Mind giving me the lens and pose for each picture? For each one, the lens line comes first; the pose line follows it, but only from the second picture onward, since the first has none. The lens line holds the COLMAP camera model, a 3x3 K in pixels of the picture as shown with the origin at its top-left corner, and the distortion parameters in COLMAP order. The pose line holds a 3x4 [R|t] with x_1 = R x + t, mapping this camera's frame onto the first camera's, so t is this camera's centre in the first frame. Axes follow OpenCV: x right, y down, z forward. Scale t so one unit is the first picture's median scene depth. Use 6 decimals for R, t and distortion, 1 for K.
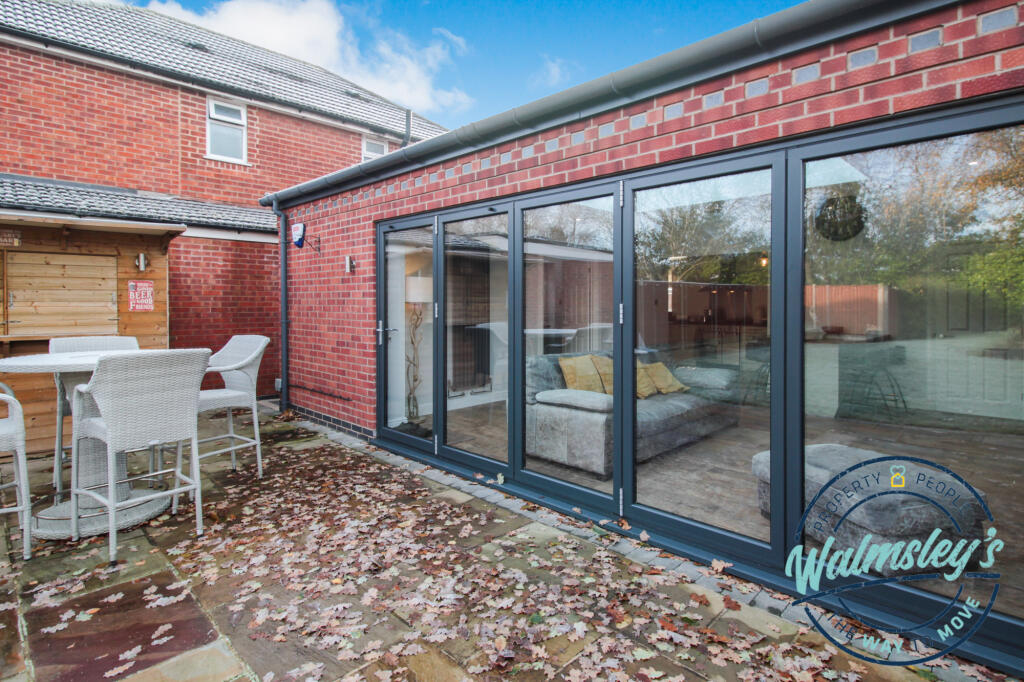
lens RADIAL K [[512.6, 0, 557.9], [0, 512.6, 311.6], [0, 0, 1]] dist [0.012220, -0.005959]
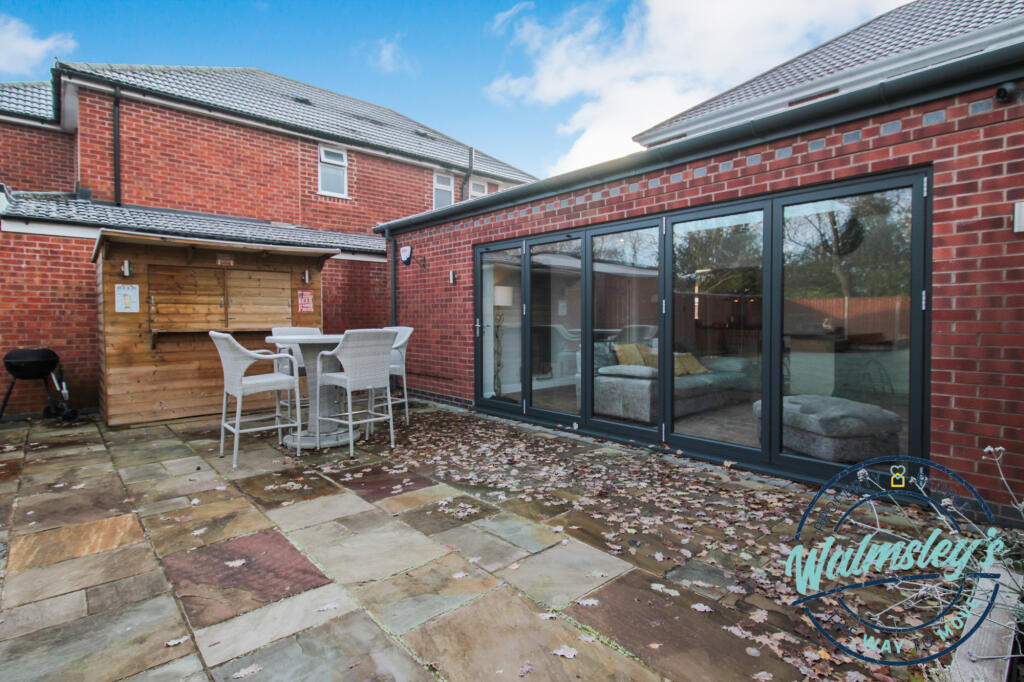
lens RADIAL K [[512.6, 0, 549.6], [0, 512.6, 337.4], [0, 0, 1]] dist [0.012220, -0.005959]
pose [[0.998027, -0.000918, -0.062776, -0.090288], [0.002050, 0.999836, 0.017983, 0.052034], [0.062749, -0.018076, 0.997866, -0.401655]]
